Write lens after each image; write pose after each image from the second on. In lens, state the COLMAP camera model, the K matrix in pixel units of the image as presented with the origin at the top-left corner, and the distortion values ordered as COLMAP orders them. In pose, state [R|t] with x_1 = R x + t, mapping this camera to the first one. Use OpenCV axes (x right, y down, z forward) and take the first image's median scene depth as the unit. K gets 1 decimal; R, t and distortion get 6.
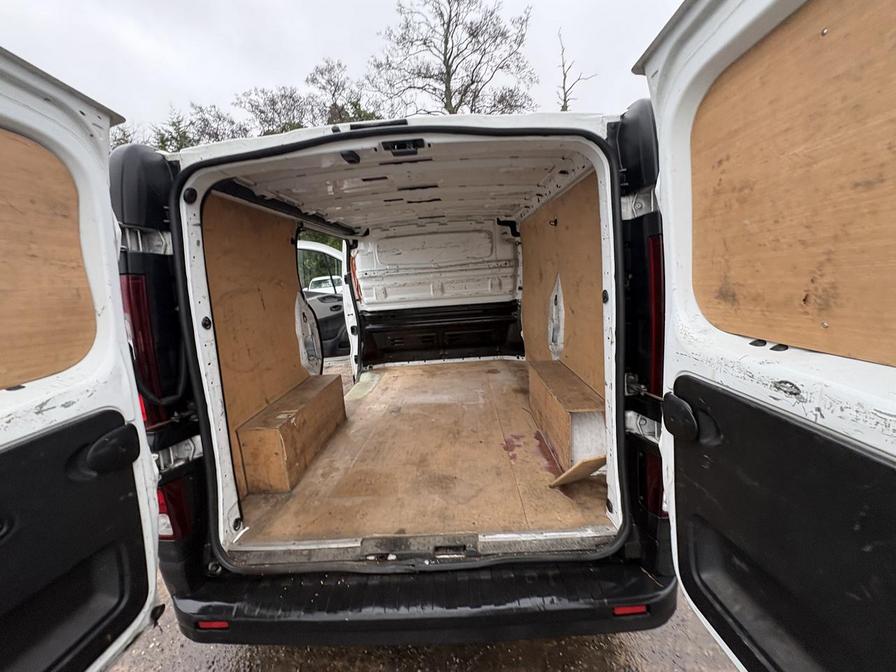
lens RADIAL K [[354.2, 0, 448.4], [0, 354.2, 335.1], [0, 0, 1]] dist [-0.000464, -0.000343]
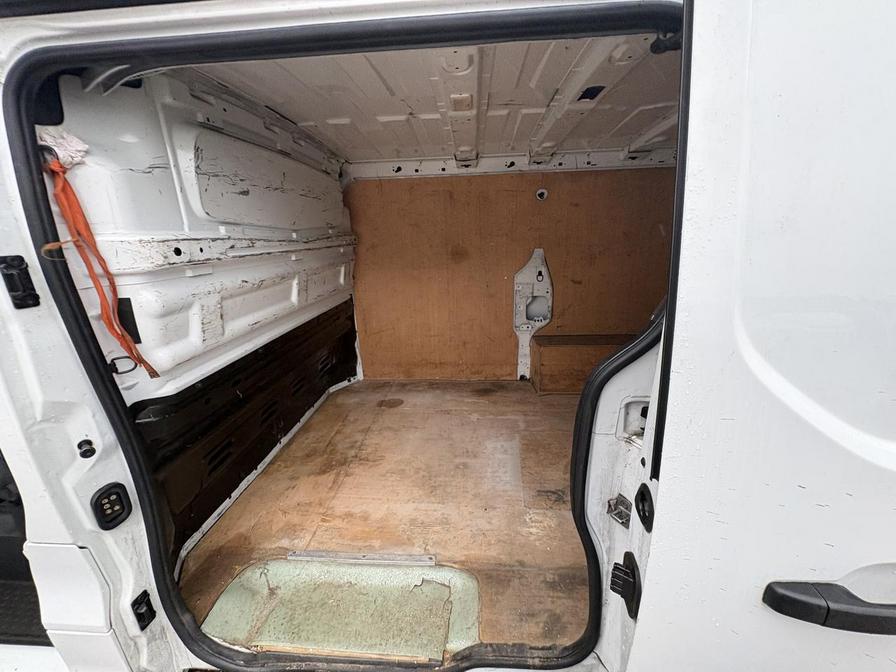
lens RADIAL K [[354.2, 0, 451.0], [0, 354.2, 334.4], [0, 0, 1]] dist [-0.000464, -0.000343]
pose [[0.045107, -0.211361, 0.976367, -0.901721], [0.202387, 0.959028, 0.198257, -0.237495], [-0.978266, 0.188661, 0.086036, 1.497200]]
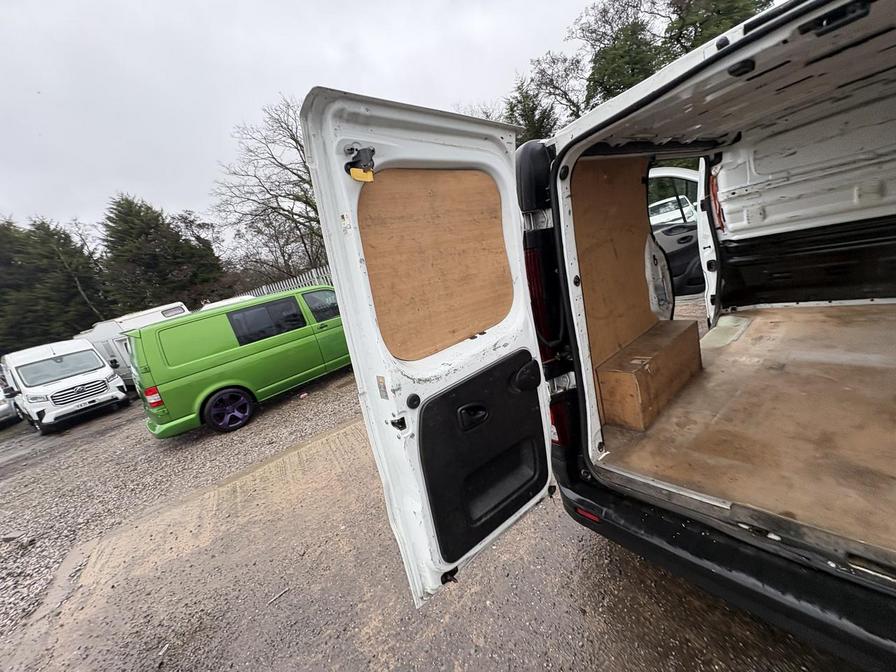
lens RADIAL K [[354.2, 0, 448.3], [0, 354.2, 334.7], [0, 0, 1]] dist [-0.000464, -0.000343]
pose [[0.644938, 0.068515, -0.761157, -0.033445], [0.072956, 0.985905, 0.150562, -0.048309], [0.760745, -0.152634, 0.630849, -0.076443]]
